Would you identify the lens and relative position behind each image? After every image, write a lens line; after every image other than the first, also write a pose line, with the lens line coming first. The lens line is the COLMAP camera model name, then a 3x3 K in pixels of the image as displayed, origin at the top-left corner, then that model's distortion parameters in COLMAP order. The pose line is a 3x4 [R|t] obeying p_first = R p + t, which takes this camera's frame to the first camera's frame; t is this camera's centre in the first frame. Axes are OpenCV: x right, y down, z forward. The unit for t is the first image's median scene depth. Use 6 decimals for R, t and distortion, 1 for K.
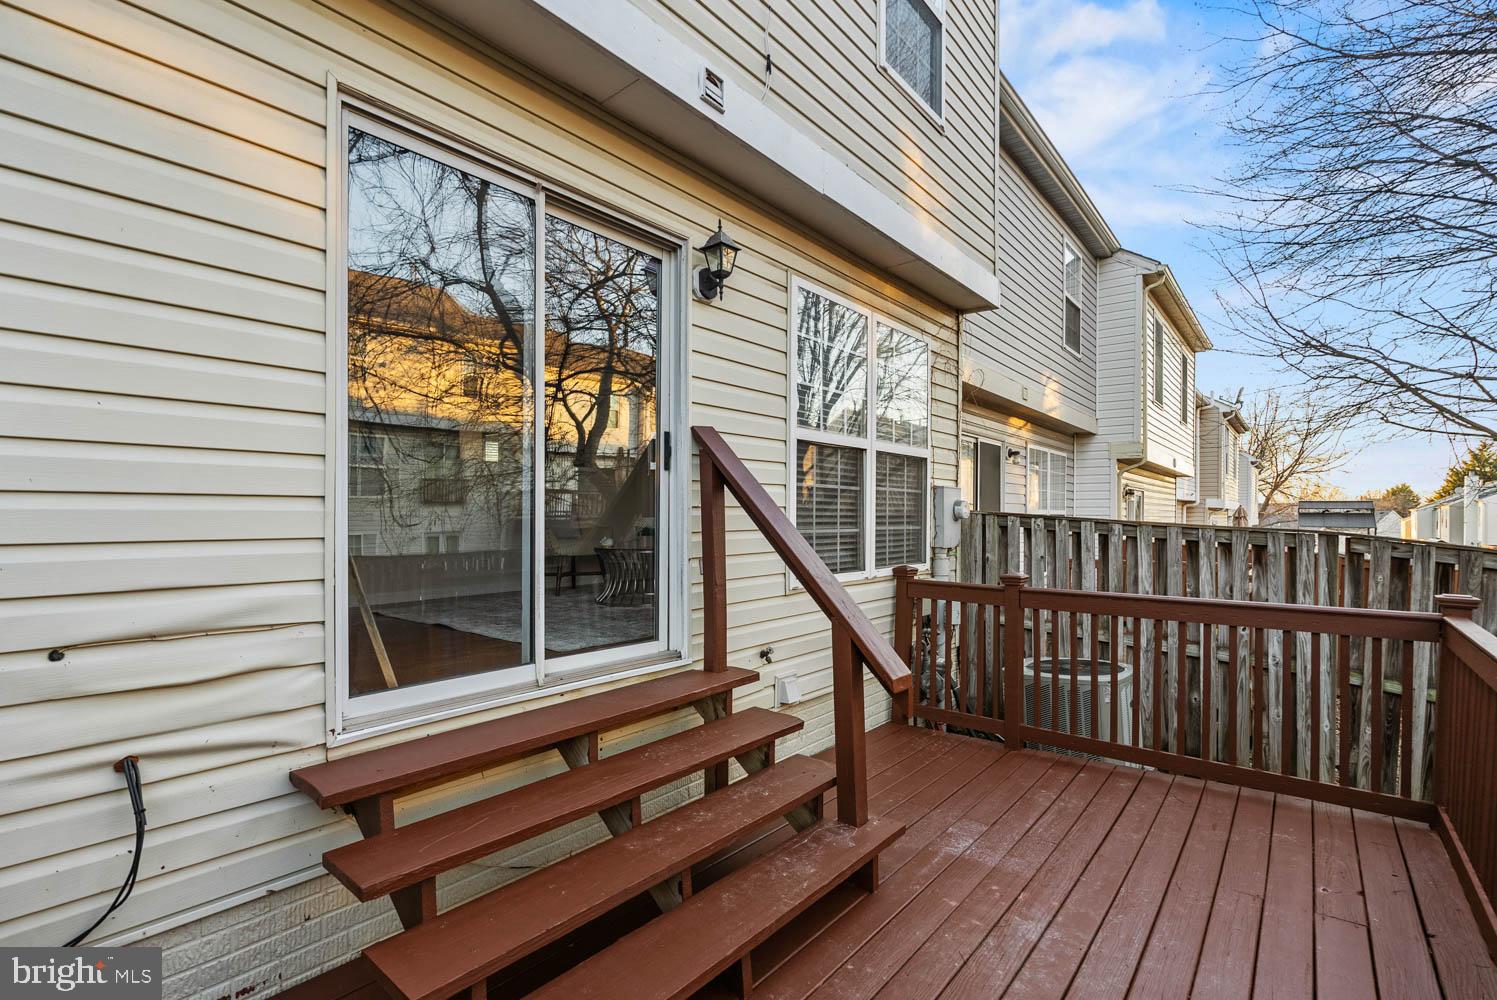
lens RADIAL K [[674.9, 0, 753.6], [0, 674.9, 514.2], [0, 0, 1]] dist [-0.004853, 0.002495]
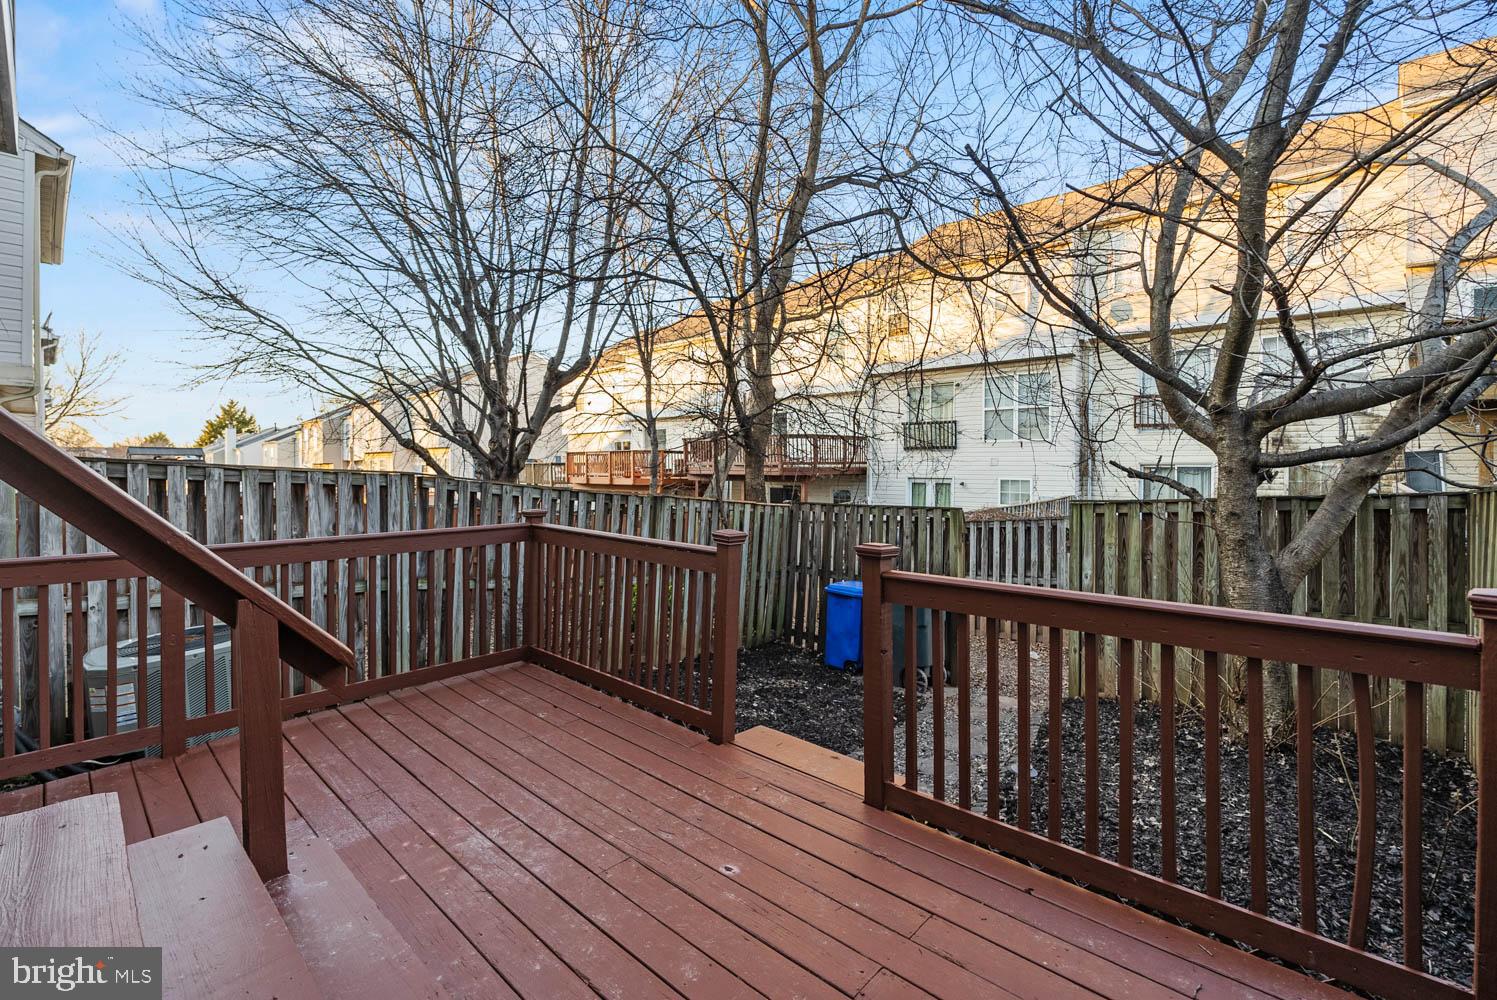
lens RADIAL K [[674.9, 0, 741.7], [0, 674.9, 470.0], [0, 0, 1]] dist [-0.004853, 0.002495]
pose [[0.068059, -0.012289, 0.997606, -0.329803], [-0.000477, 0.999924, 0.012350, 0.006160], [-0.997681, -0.001316, 0.068048, 0.271927]]
